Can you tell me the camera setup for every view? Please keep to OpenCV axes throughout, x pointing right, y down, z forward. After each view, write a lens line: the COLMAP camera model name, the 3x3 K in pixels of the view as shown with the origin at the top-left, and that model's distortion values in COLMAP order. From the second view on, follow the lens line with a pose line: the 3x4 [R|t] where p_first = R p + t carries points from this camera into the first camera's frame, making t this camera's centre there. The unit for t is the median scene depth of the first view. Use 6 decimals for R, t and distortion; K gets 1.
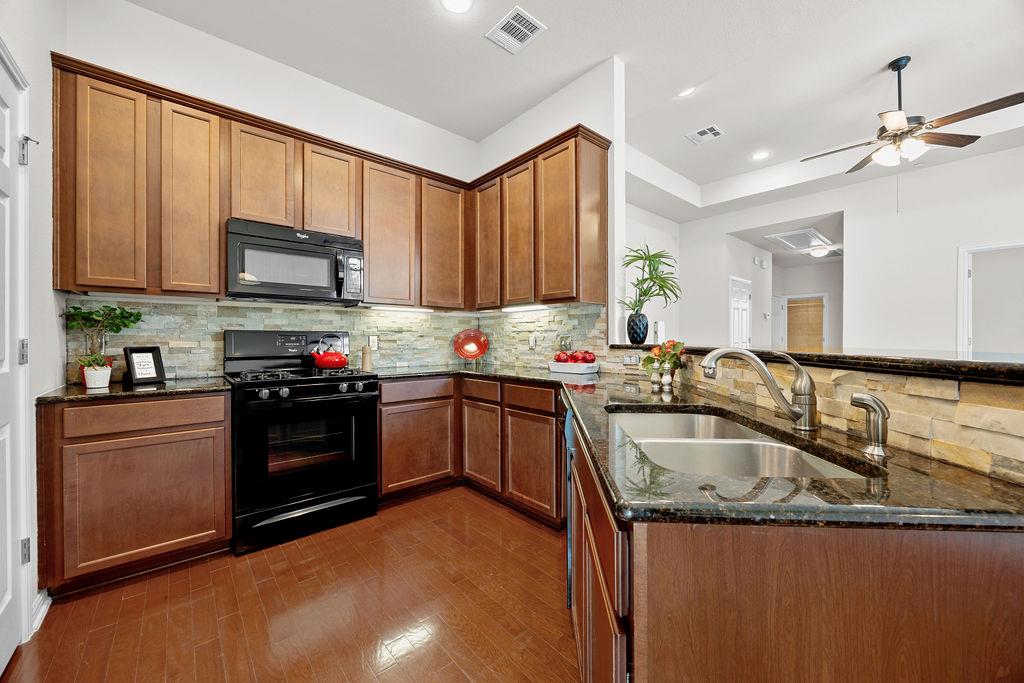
lens RADIAL K [[420.0, 0, 499.2], [0, 420.0, 340.7], [0, 0, 1]] dist [-0.003244, -0.000372]
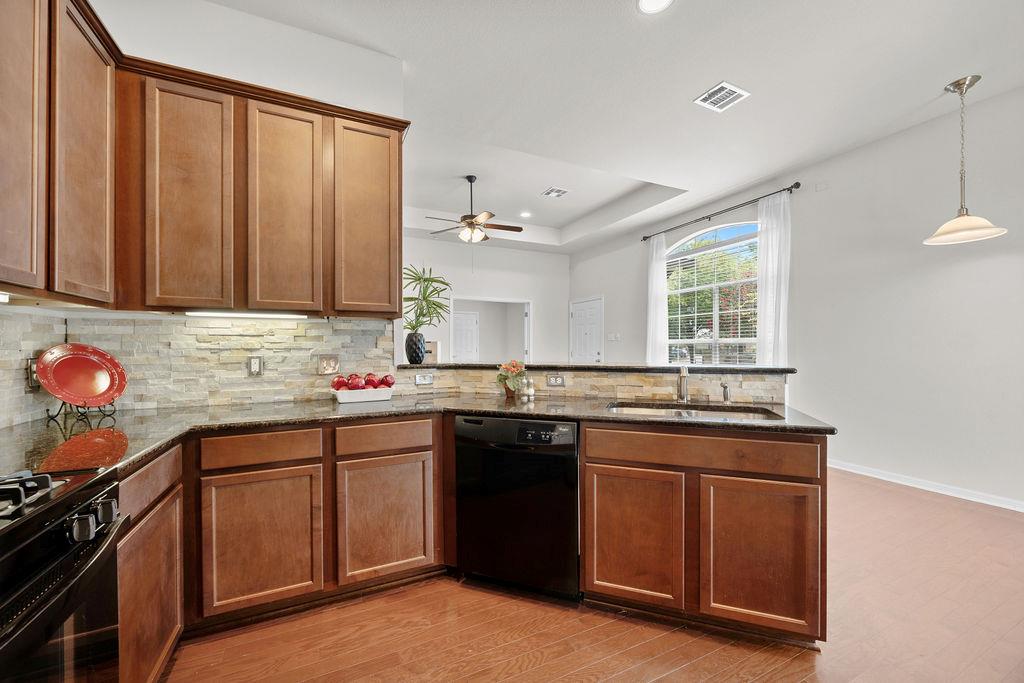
lens RADIAL K [[412.2, 0, 515.6], [0, 412.2, 347.5], [0, 0, 1]] dist [0.000448, 0.000041]
pose [[0.206370, -0.003182, 0.978469, -0.583216], [0.003049, 0.999992, 0.002608, -0.031435], [-0.978469, 0.002445, 0.206378, 0.555758]]
